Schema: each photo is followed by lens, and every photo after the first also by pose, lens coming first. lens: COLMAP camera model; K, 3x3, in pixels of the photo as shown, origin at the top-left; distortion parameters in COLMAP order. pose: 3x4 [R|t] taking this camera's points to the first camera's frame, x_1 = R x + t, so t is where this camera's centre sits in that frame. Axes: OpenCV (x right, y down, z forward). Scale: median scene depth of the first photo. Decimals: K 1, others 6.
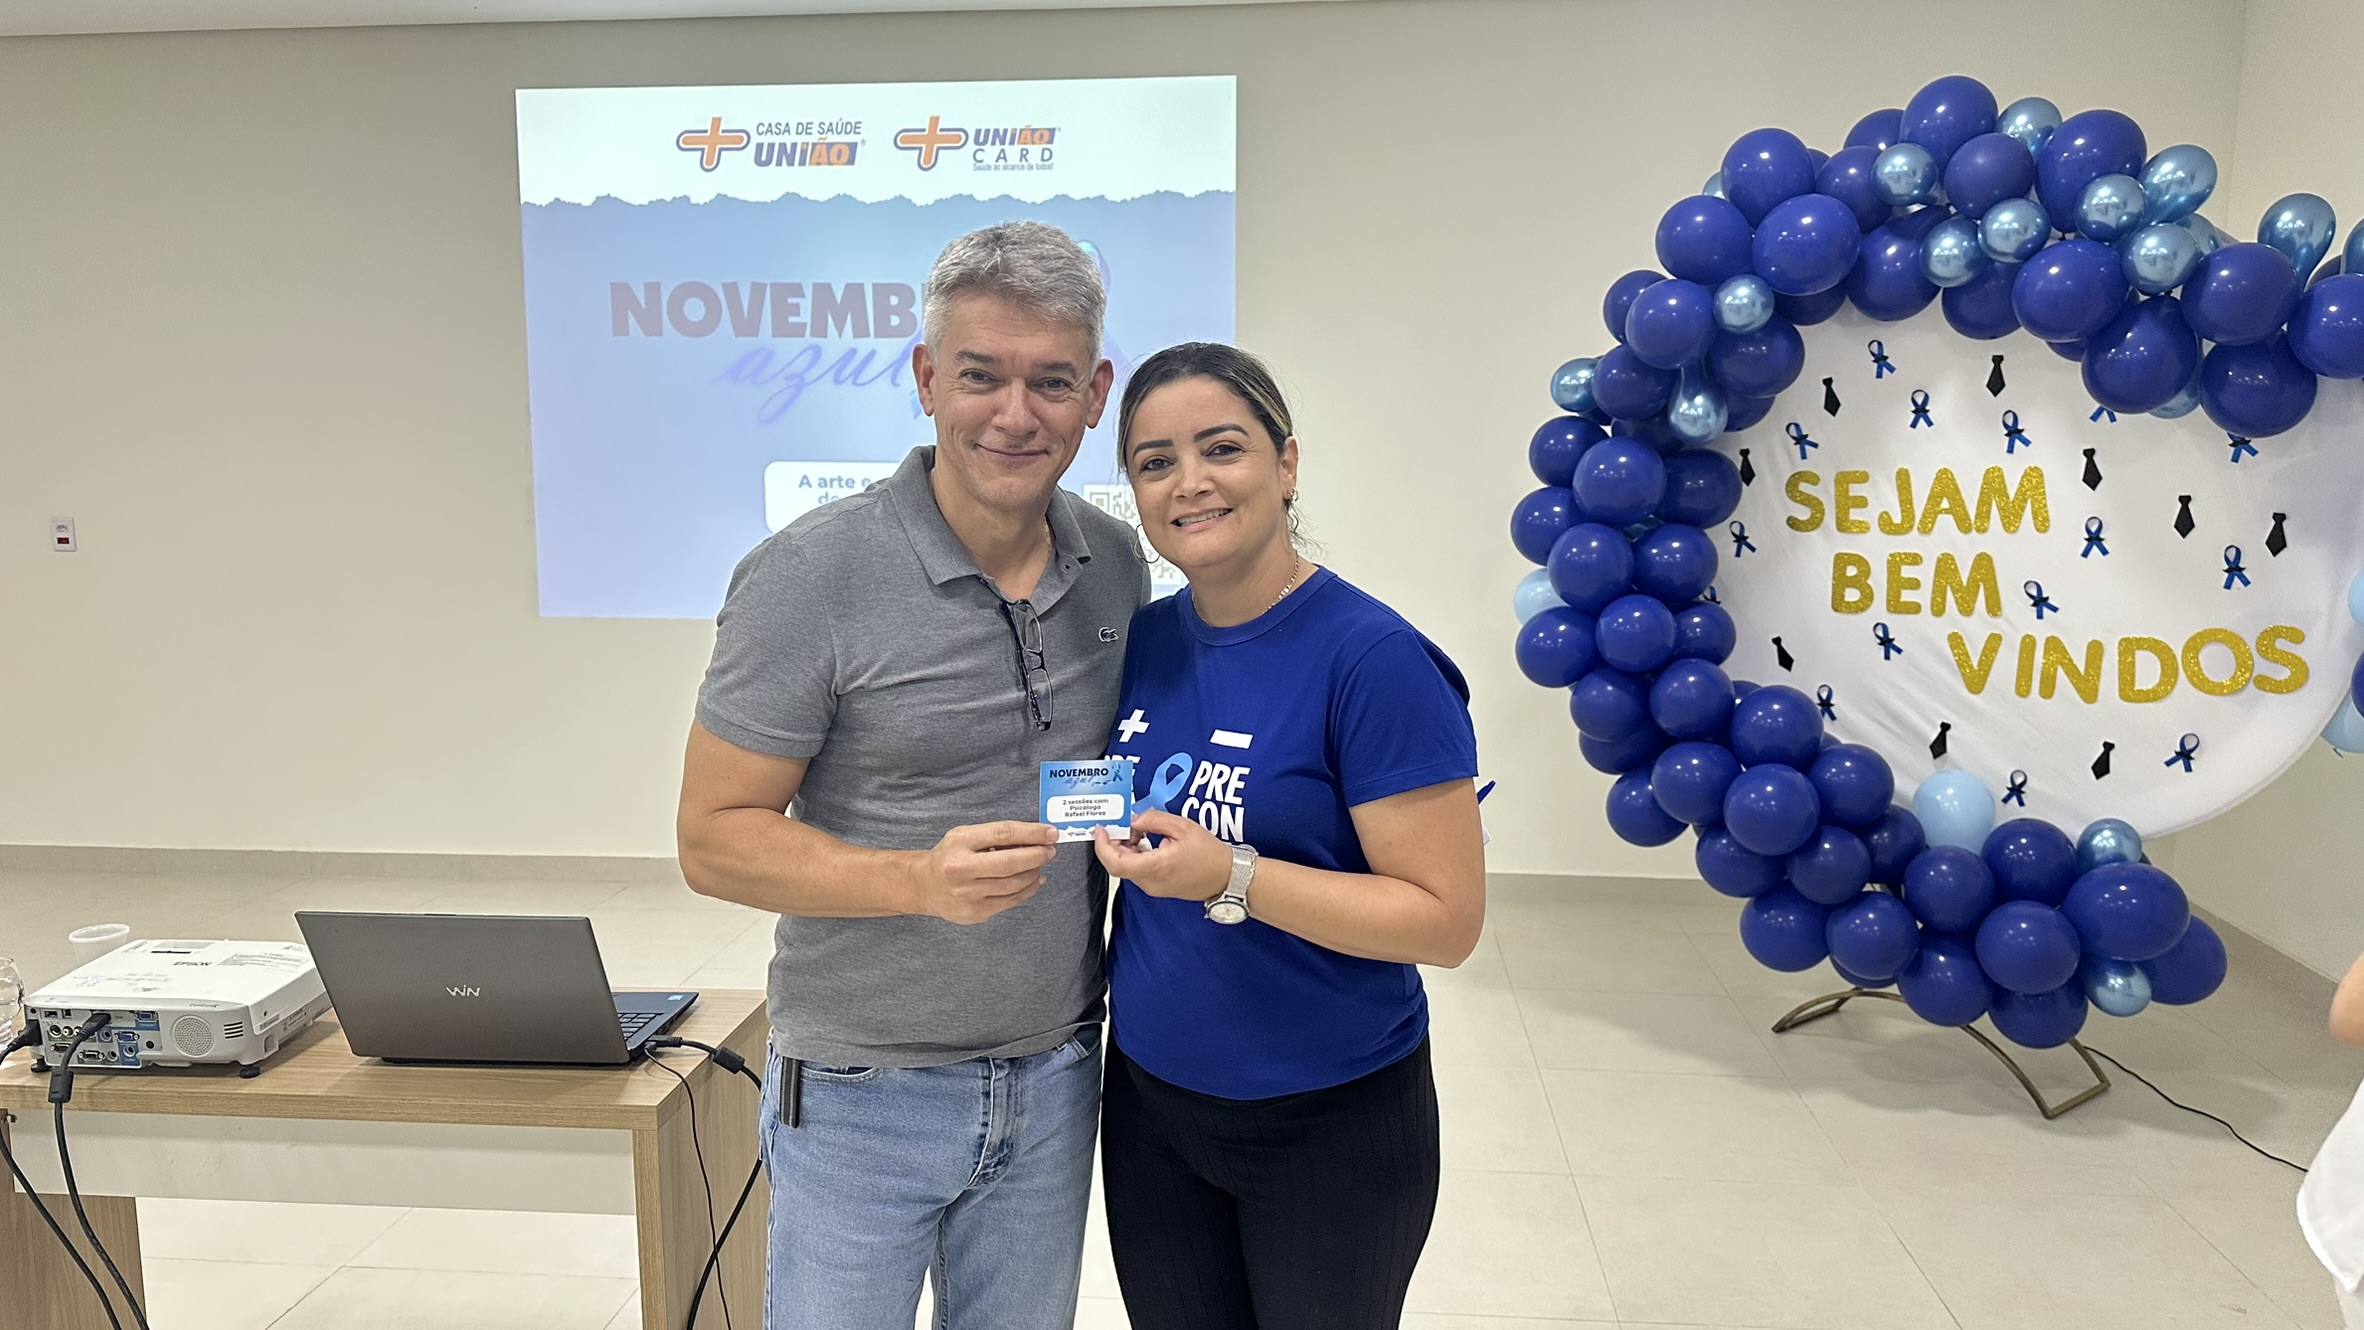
lens RADIAL K [[1656.1, 0, 1191.9], [0, 1656.1, 684.7], [0, 0, 1]] dist [0.027192, -0.058268]
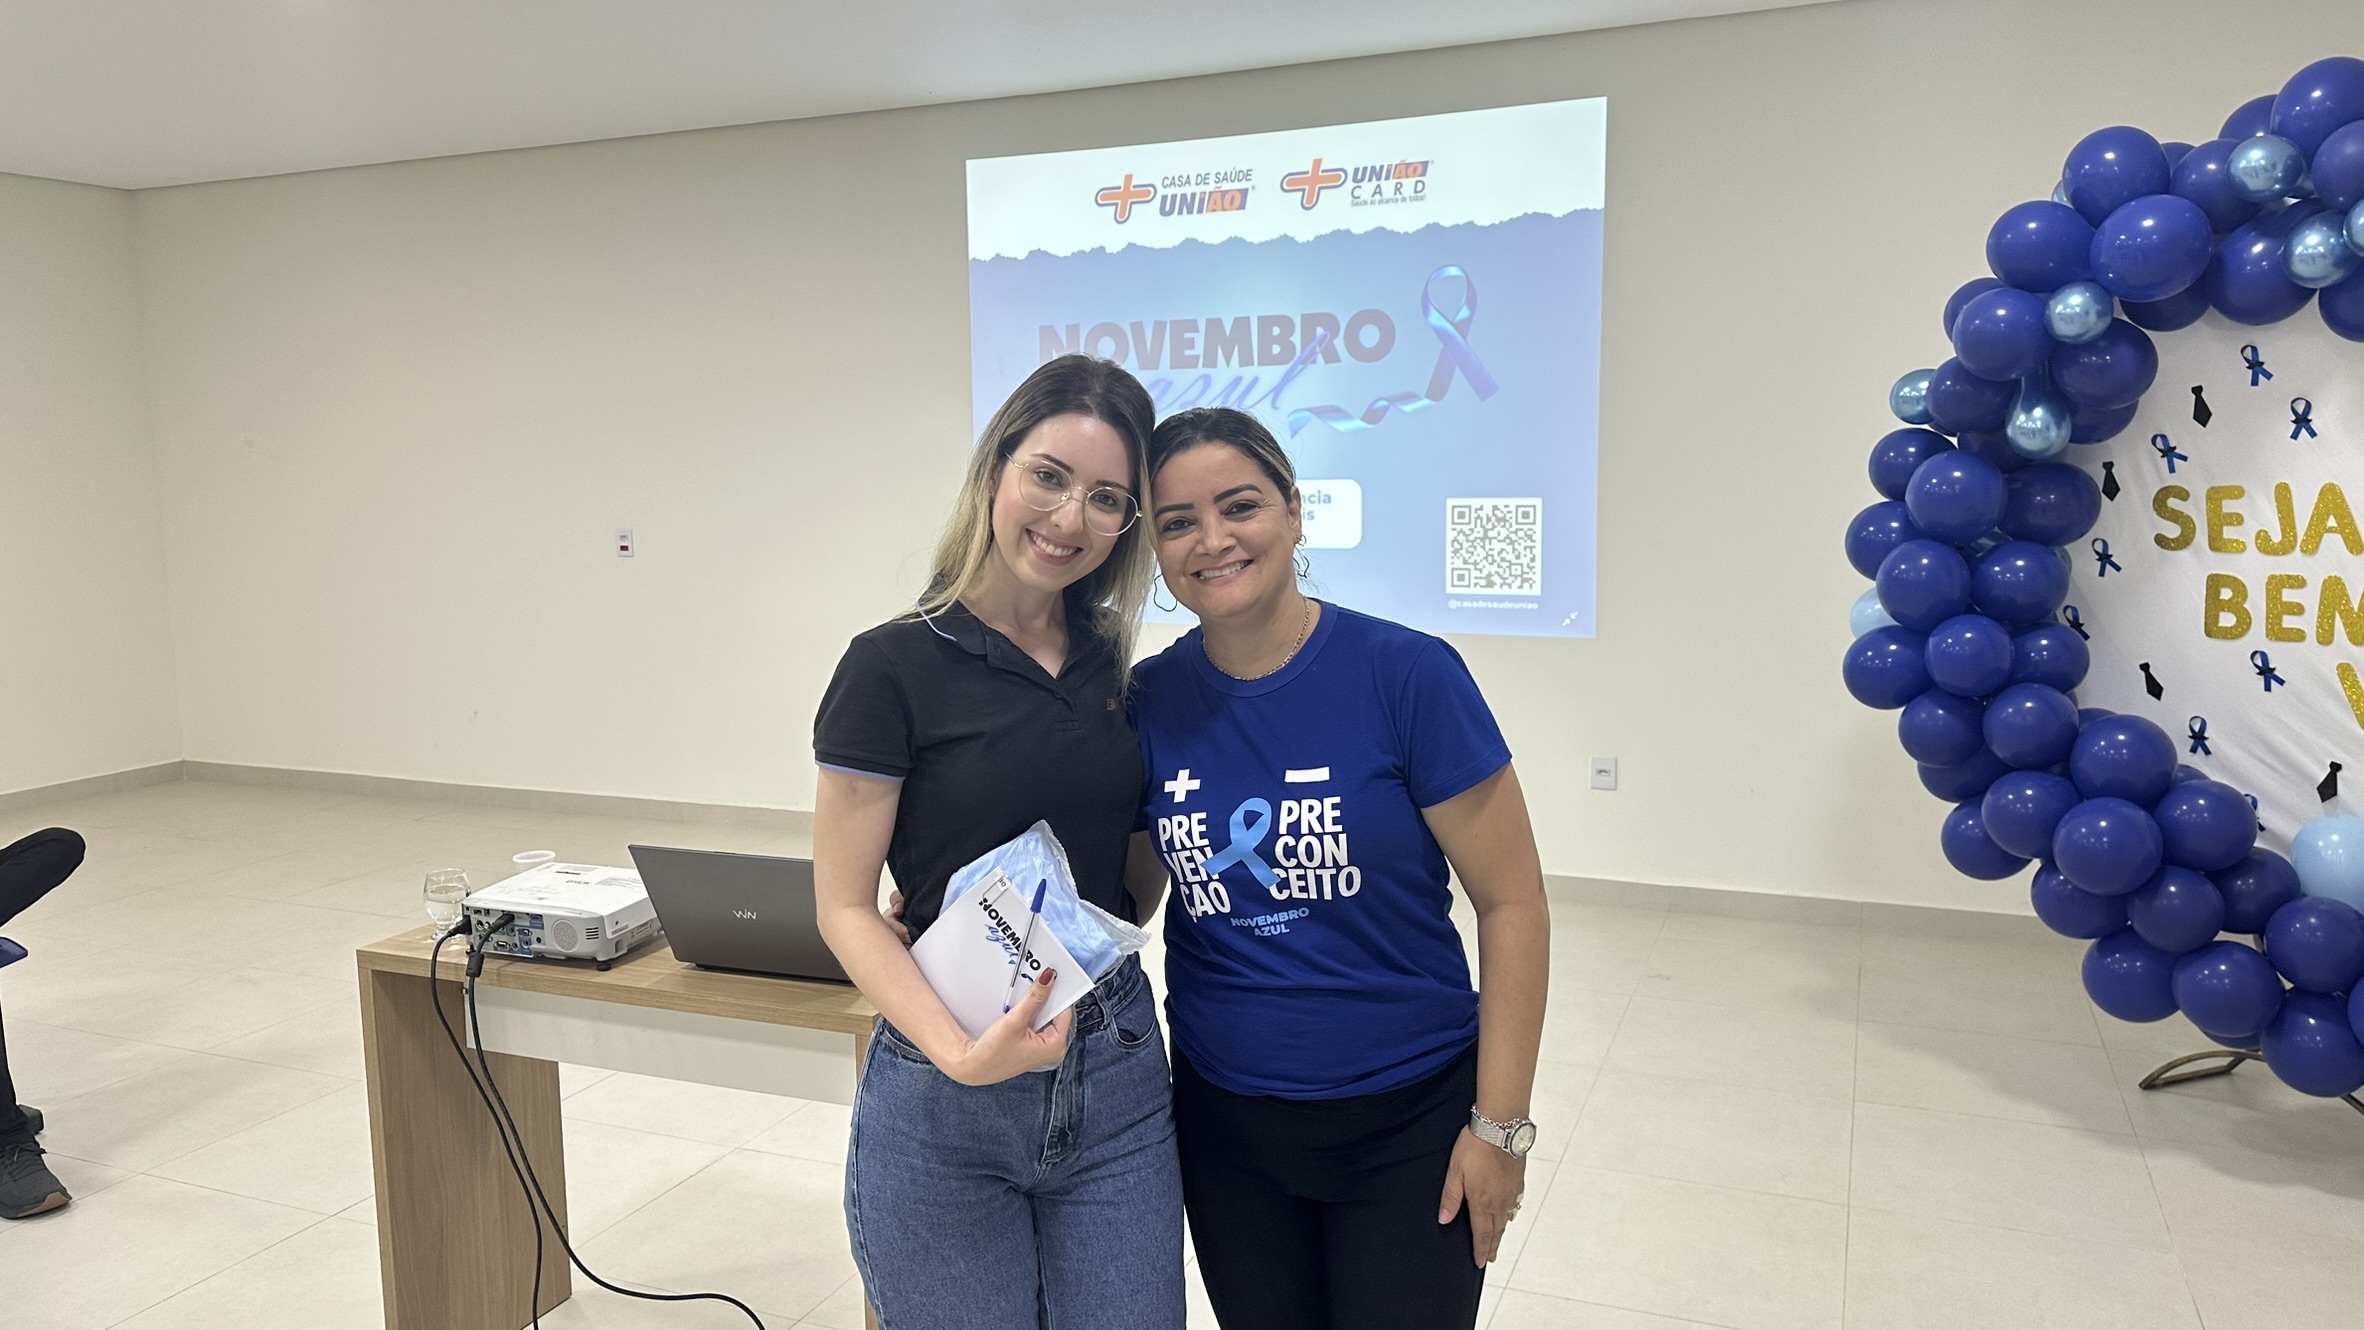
lens RADIAL K [[1656.1, 0, 1166.9], [0, 1656.1, 661.2], [0, 0, 1]] dist [0.027192, -0.058268]
pose [[0.949286, 0.023727, -0.313518, 0.133902], [-0.029131, 0.999497, -0.012561, -0.002352], [0.313062, 0.021058, 0.949499, -0.058413]]
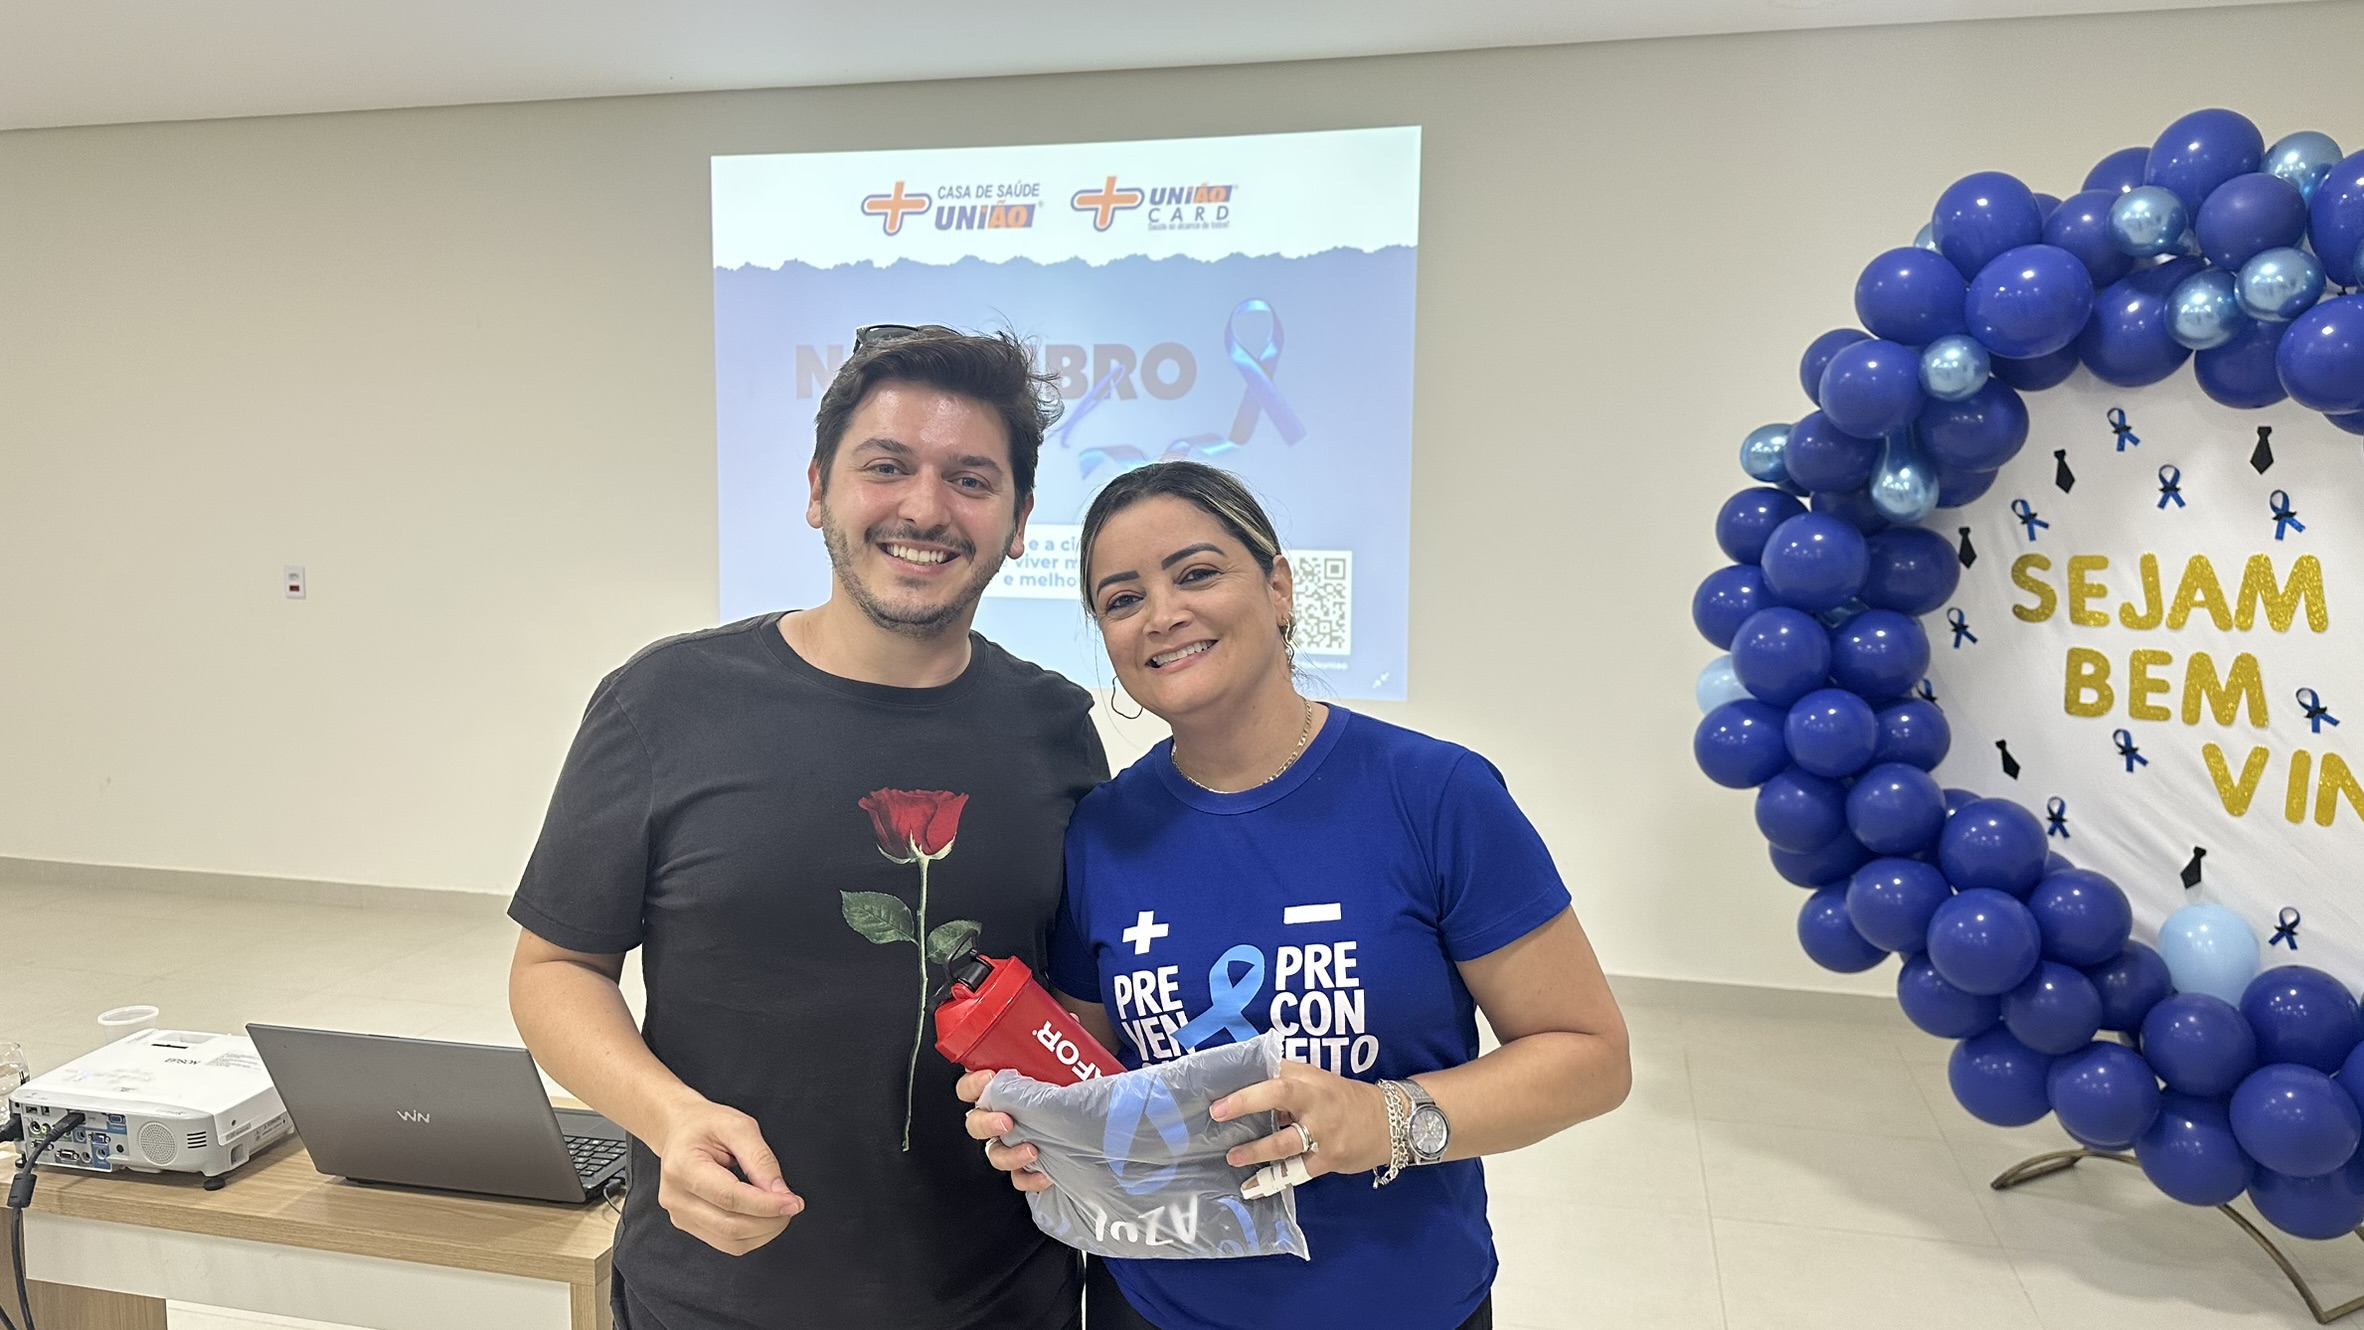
lens RADIAL K [[1656.1, 0, 1186.5], [0, 1656.1, 665.5], [0, 0, 1]] dist [0.027192, -0.058268]
pose [[0.988047, 0.024490, -0.152195, 0.063273], [-0.030573, 0.998819, -0.037759, -0.023547], [0.151091, 0.041961, 0.987629, 0.065940]]
